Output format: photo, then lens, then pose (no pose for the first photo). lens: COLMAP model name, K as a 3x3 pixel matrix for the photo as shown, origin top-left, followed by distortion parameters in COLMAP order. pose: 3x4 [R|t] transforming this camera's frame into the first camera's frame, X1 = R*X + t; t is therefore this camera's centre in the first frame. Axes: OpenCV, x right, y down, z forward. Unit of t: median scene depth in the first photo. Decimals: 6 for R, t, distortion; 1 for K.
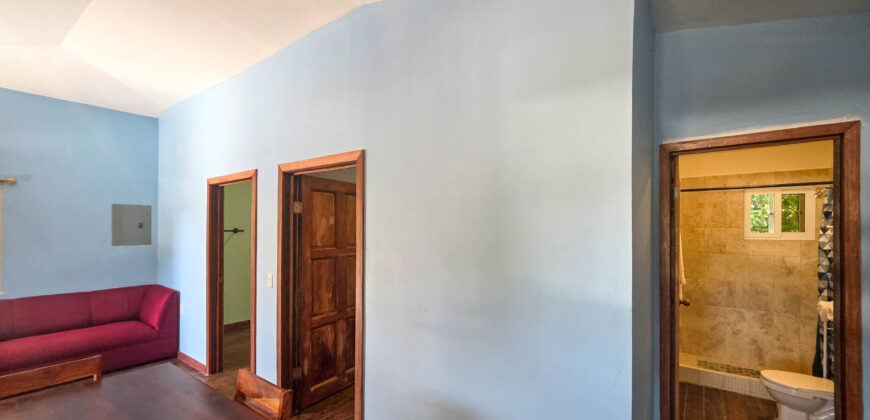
lens RADIAL K [[351.5, 0, 436.3], [0, 351.5, 230.4], [0, 0, 1]] dist [0.000385, -0.000083]
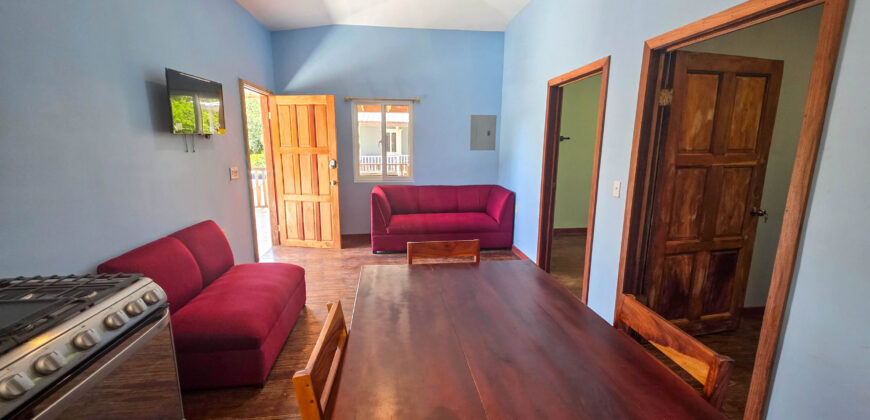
lens RADIAL K [[349.9, 0, 436.8], [0, 349.9, 209.3], [0, 0, 1]] dist [0.001211, -0.000047]
pose [[0.686672, 0.136052, -0.714122, -0.147907], [-0.003602, 0.982956, 0.183805, 0.032490], [0.726958, -0.123641, 0.675459, 0.093894]]
